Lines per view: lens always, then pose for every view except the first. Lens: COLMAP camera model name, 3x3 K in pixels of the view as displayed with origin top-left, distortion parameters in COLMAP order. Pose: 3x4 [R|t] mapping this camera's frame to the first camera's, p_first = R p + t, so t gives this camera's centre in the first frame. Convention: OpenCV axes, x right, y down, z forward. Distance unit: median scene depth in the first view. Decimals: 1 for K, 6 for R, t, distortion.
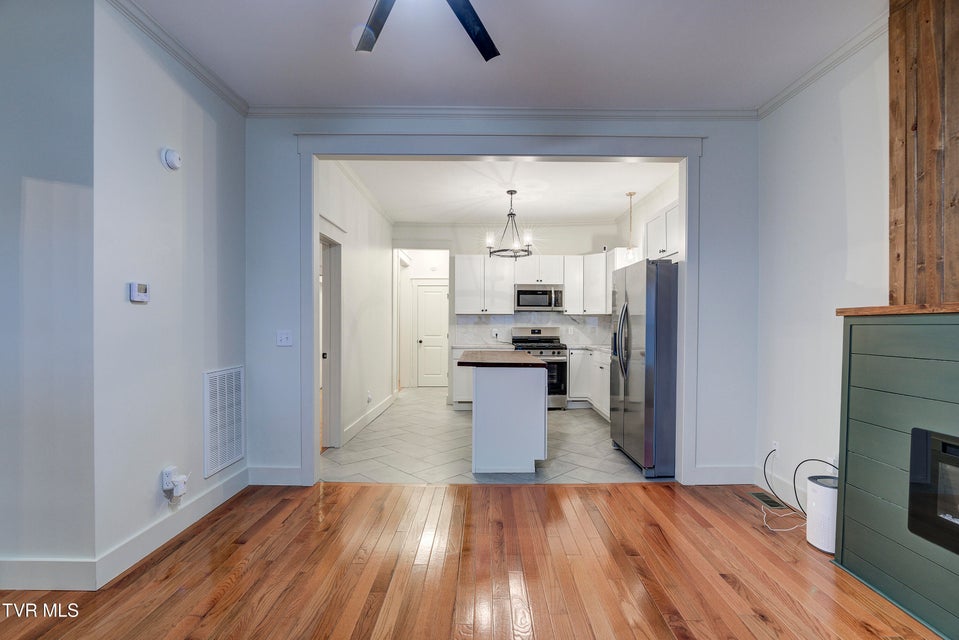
lens RADIAL K [[455.0, 0, 481.7], [0, 455.0, 334.7], [0, 0, 1]] dist [-0.001251, -0.000518]
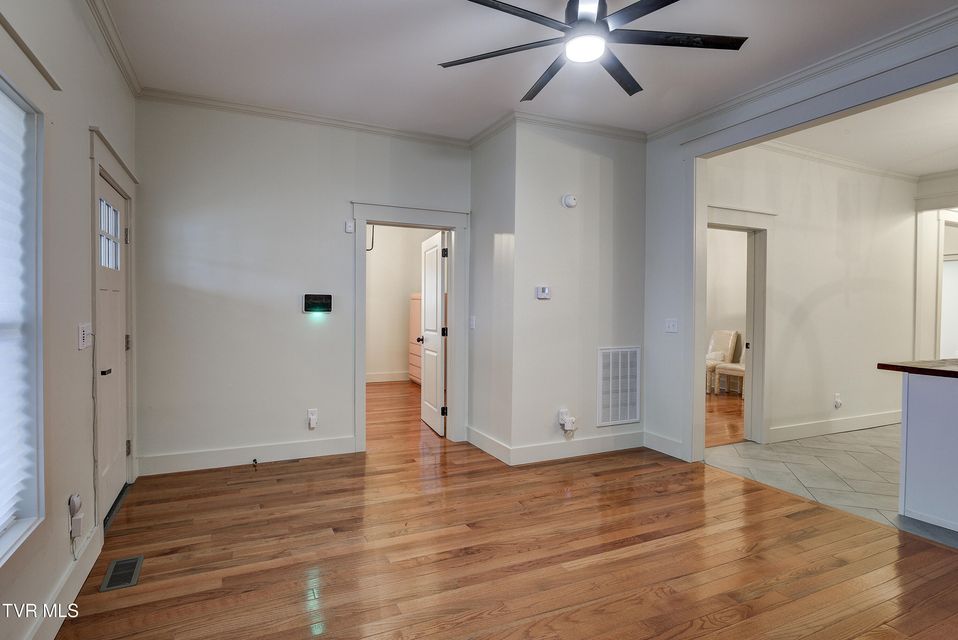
lens RADIAL K [[472.8, 0, 479.0], [0, 472.8, 320.0], [0, 0, 1]] dist [-0.000373, 0.000133]
pose [[0.465306, 0.022242, -0.884870, 0.442732], [-0.026244, 0.999591, 0.011325, -0.007986], [0.884761, 0.017953, 0.465700, 0.025505]]
